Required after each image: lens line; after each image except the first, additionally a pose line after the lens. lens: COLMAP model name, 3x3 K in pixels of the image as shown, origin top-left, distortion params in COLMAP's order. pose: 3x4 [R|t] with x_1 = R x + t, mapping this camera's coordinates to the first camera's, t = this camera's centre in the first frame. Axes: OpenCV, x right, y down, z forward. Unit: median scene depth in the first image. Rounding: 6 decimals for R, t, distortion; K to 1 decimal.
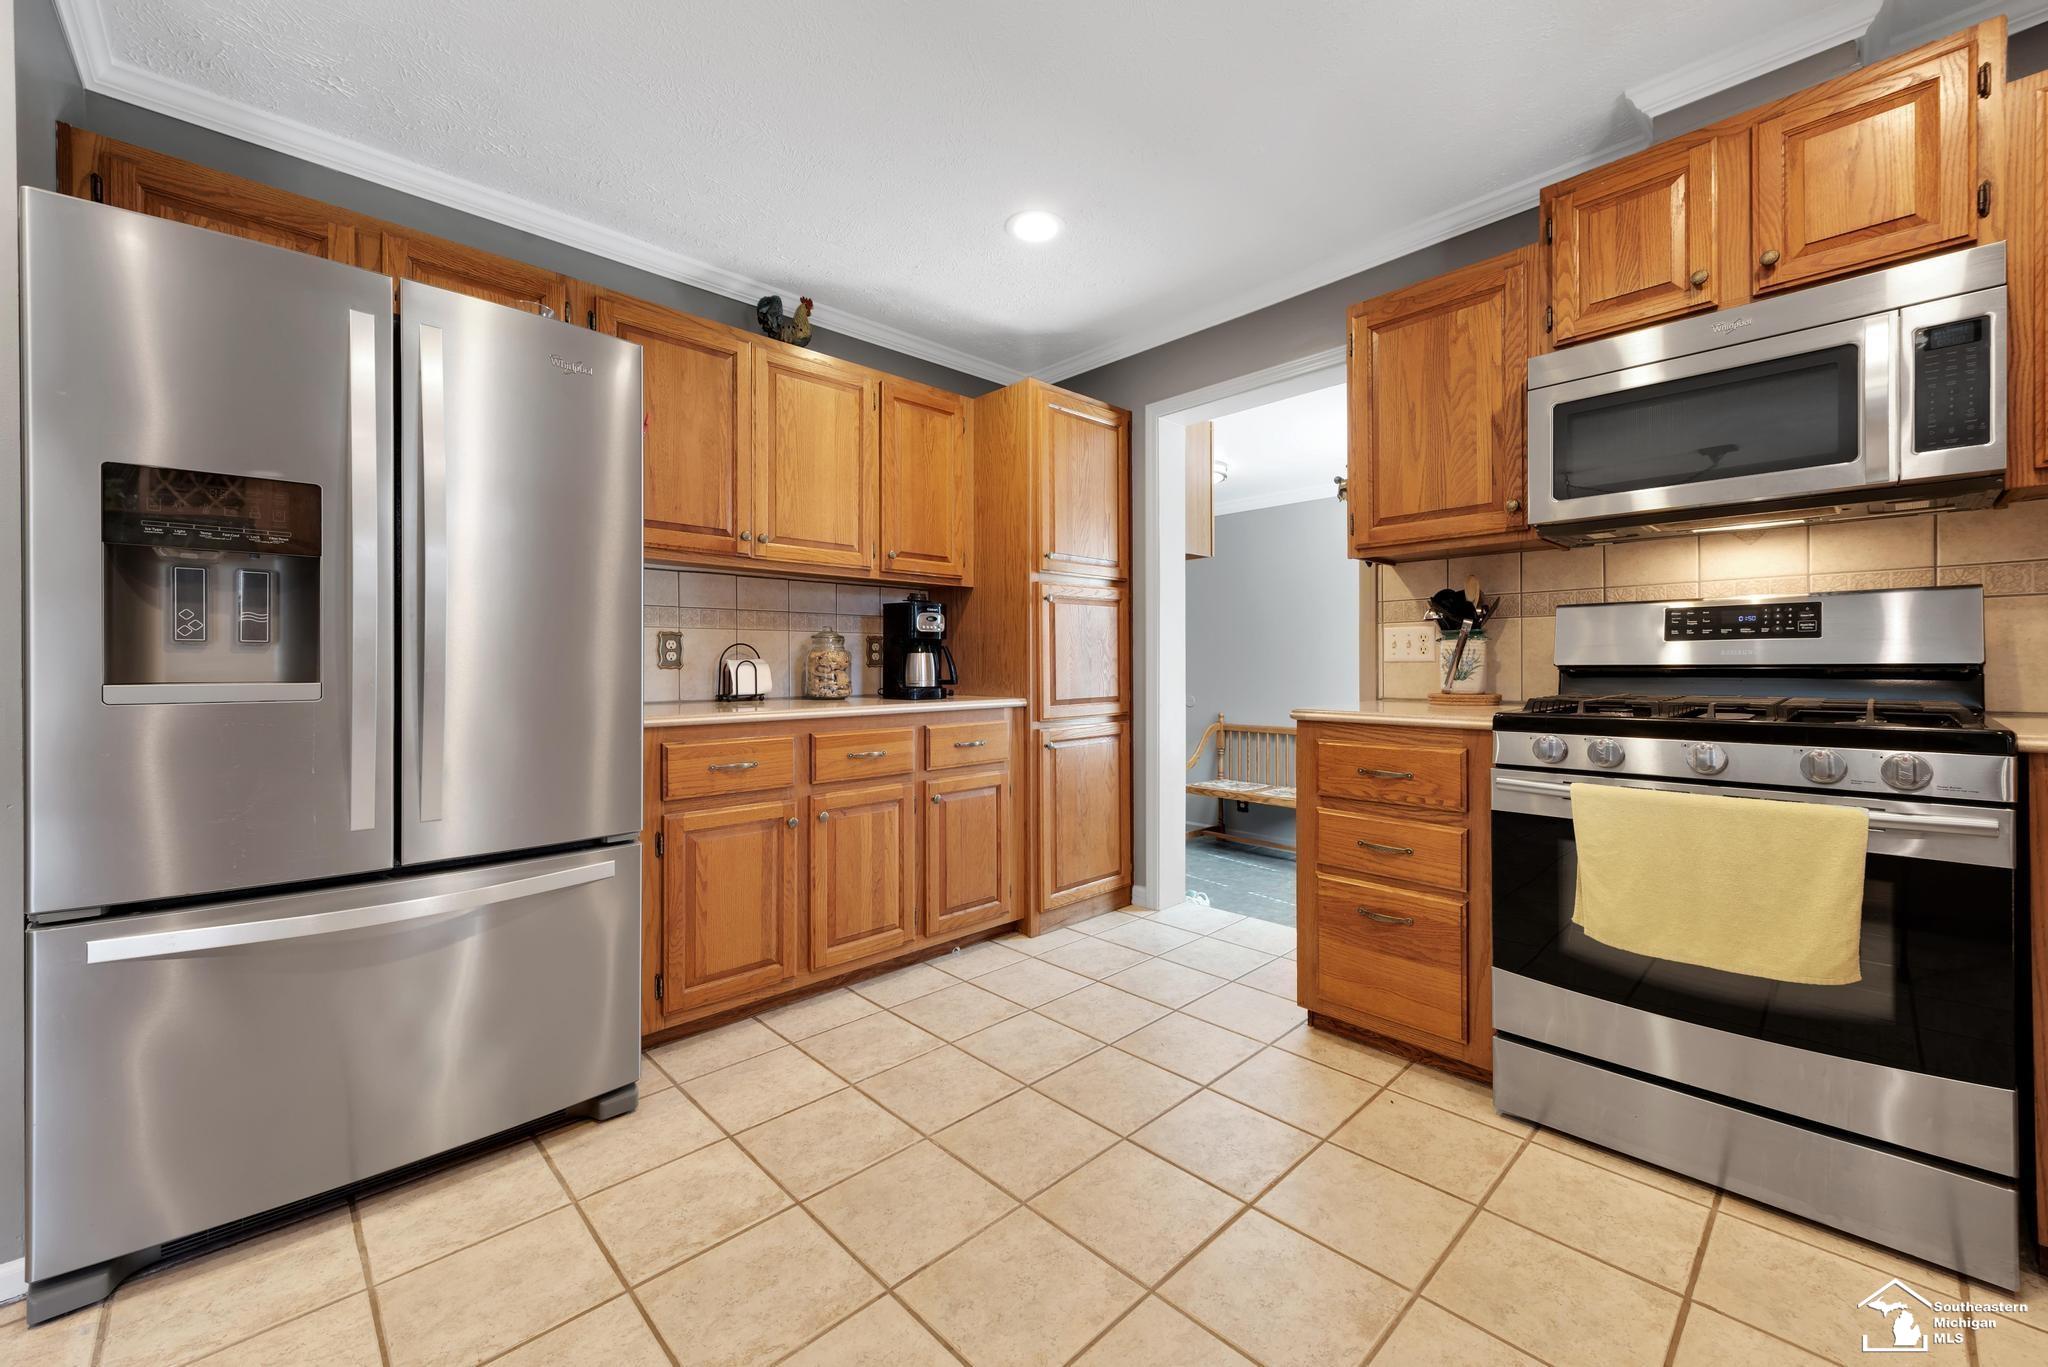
lens RADIAL K [[808.9, 0, 1035.3], [0, 808.9, 668.0], [0, 0, 1]] dist [0.012159, -0.001846]
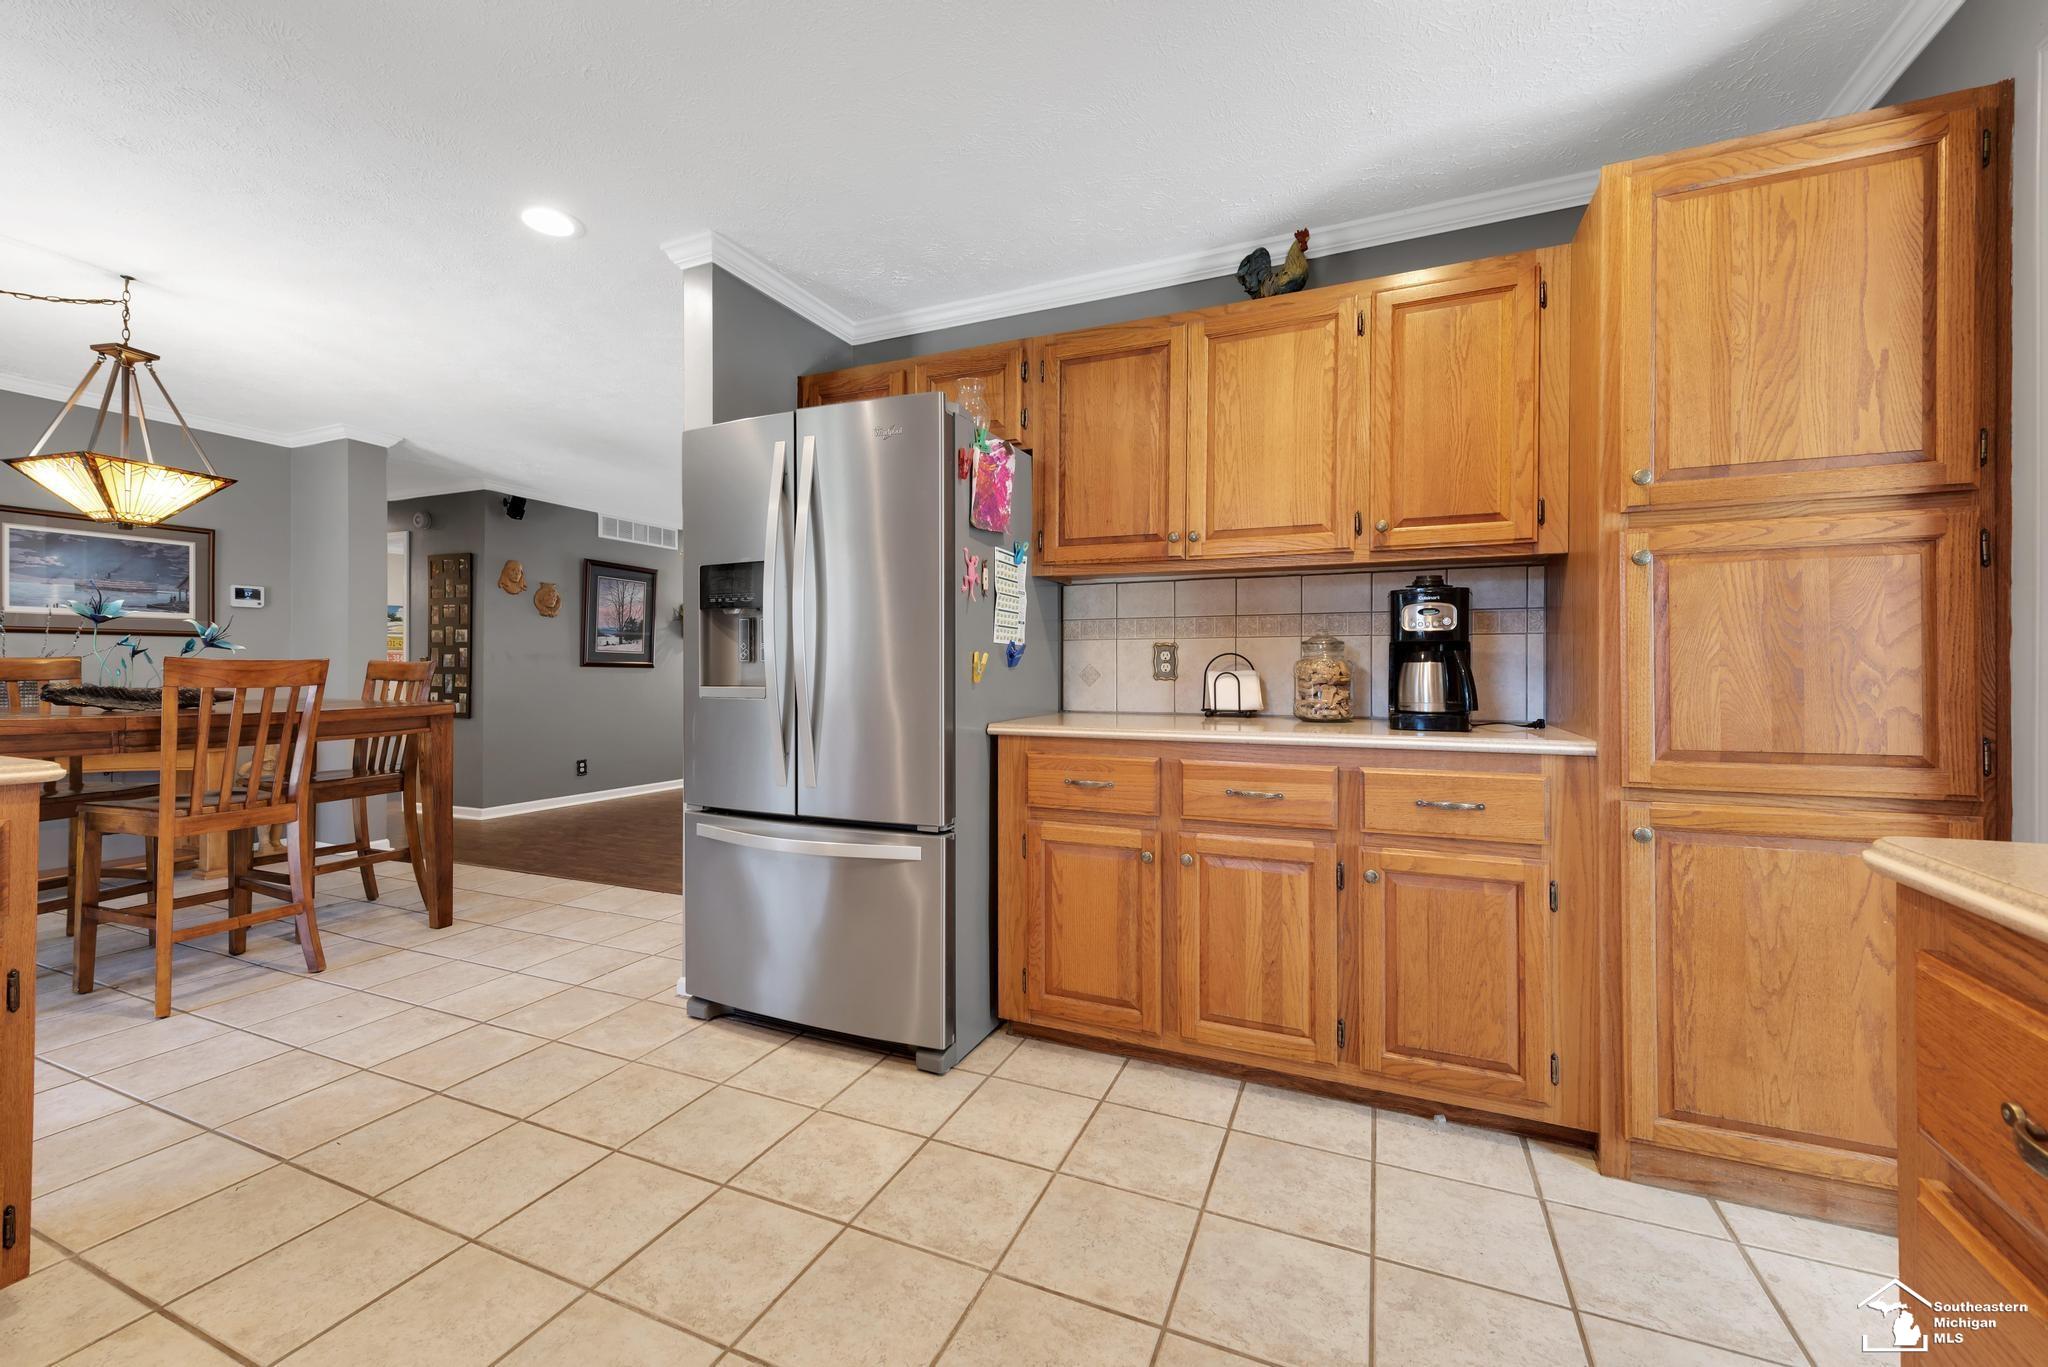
lens RADIAL K [[808.9, 0, 1031.5], [0, 808.9, 670.9], [0, 0, 1]] dist [0.012159, -0.001846]
pose [[0.383125, 0.002906, -0.923692, 0.420474], [-0.008263, 0.999966, -0.000281, -0.009410], [0.923660, 0.007740, 0.383136, 0.492068]]
